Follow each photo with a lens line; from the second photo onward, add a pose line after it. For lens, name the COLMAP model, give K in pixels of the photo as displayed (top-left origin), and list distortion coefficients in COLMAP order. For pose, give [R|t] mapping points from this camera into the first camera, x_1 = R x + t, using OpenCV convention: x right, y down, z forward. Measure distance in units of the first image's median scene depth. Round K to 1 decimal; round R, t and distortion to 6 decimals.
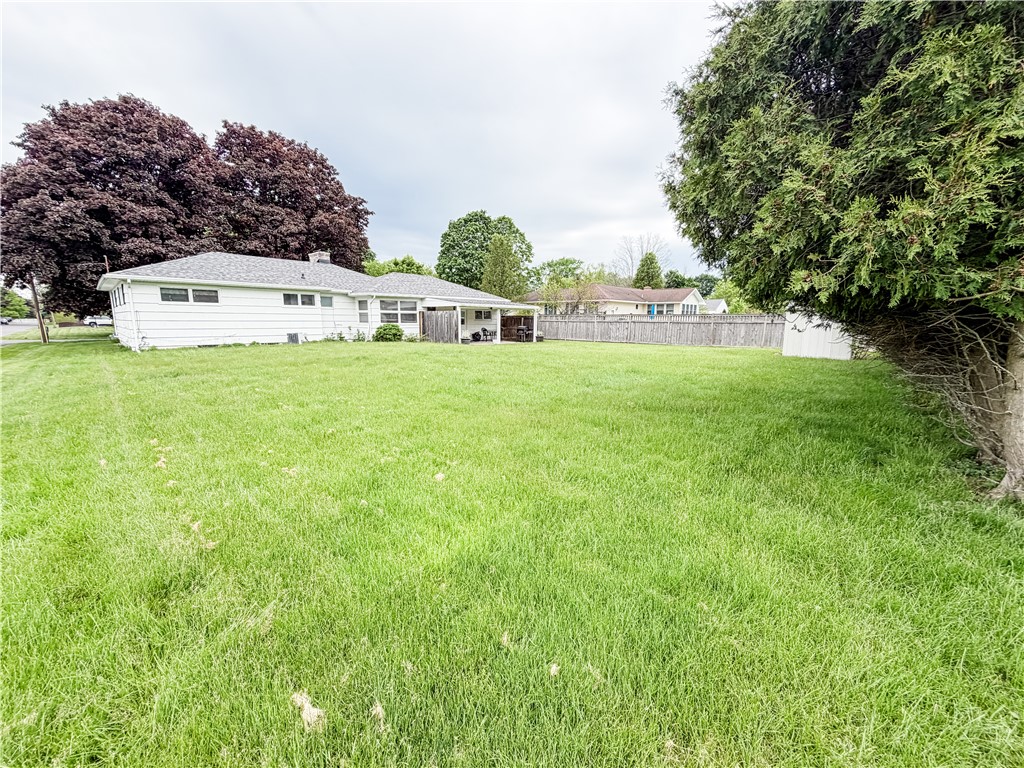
lens RADIAL K [[408.6, 0, 507.7], [0, 408.6, 385.3], [0, 0, 1]] dist [0.000726, -0.000310]
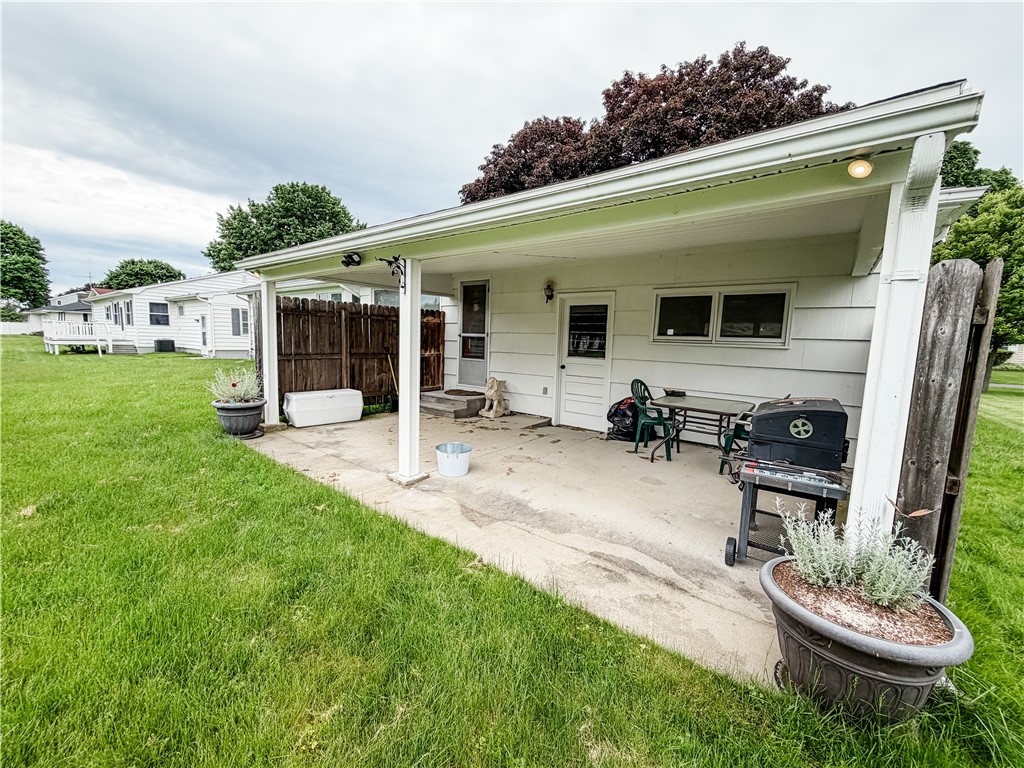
lens RADIAL K [[408.6, 0, 507.7], [0, 408.6, 385.3], [0, 0, 1]] dist [0.000726, -0.000310]
pose [[0.108705, 0.106807, -0.988320, 0.151620], [-0.188776, 0.978338, 0.084965, -0.170814], [0.975985, 0.177335, 0.126512, 1.094962]]
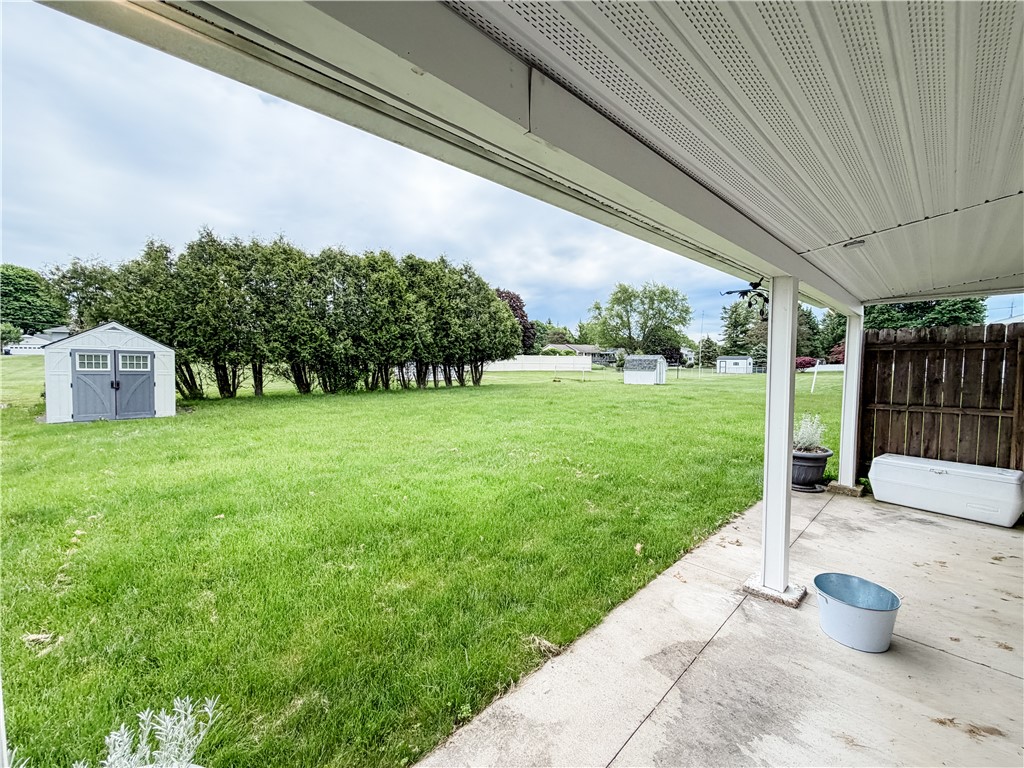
lens RADIAL K [[408.6, 0, 507.7], [0, 408.6, 385.3], [0, 0, 1]] dist [0.000726, -0.000310]
pose [[-0.998958, -0.006687, 0.045137, 0.042309], [0.003276, 0.976141, 0.217115, -0.197016], [-0.045512, 0.217037, -0.975102, 1.200082]]
